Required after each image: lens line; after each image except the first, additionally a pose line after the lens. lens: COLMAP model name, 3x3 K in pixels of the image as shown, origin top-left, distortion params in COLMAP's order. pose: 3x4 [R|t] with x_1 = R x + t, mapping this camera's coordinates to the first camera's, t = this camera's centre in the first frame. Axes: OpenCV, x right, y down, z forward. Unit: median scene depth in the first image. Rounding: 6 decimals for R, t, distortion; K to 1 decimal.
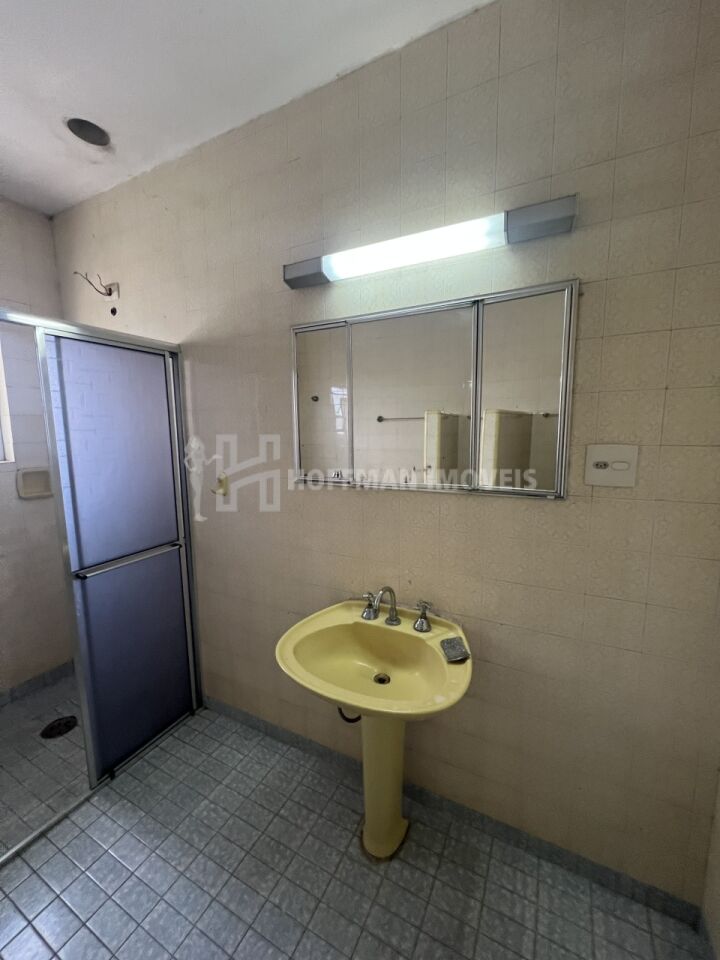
lens RADIAL K [[383.2, 0, 360.0], [0, 383.2, 479.4], [0, 0, 1]] dist [0.002072, -0.000391]
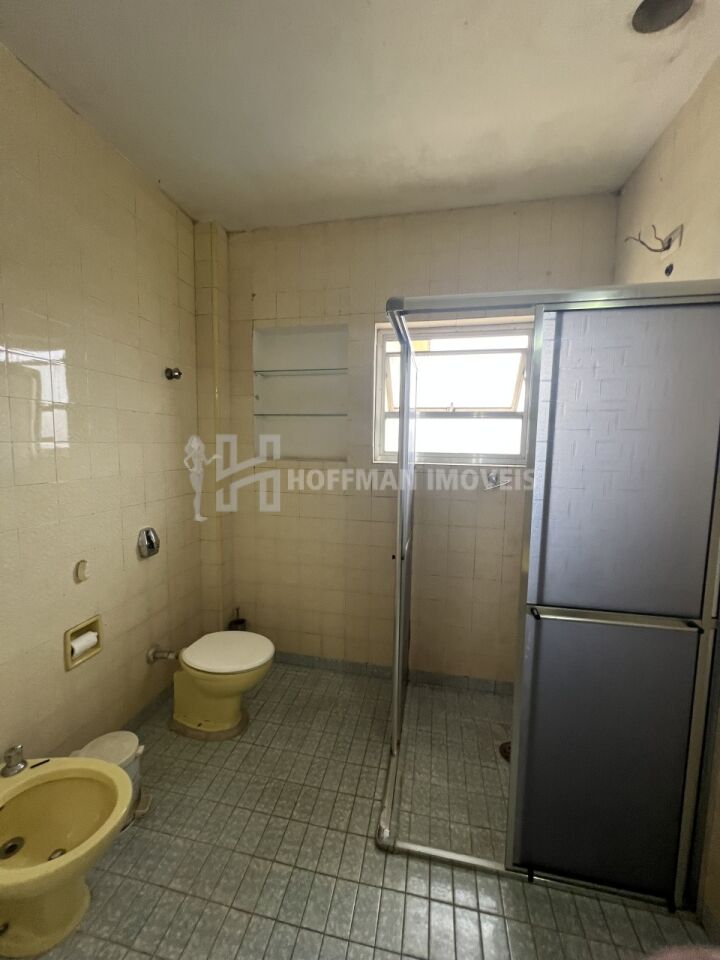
lens RADIAL K [[383.2, 0, 357.0], [0, 383.2, 482.5], [0, 0, 1]] dist [0.002072, -0.000391]
pose [[0.276460, 0.110363, -0.954667, -0.080263], [-0.152091, 0.985890, 0.069929, -0.010741], [0.948914, 0.125864, 0.289344, 0.305601]]
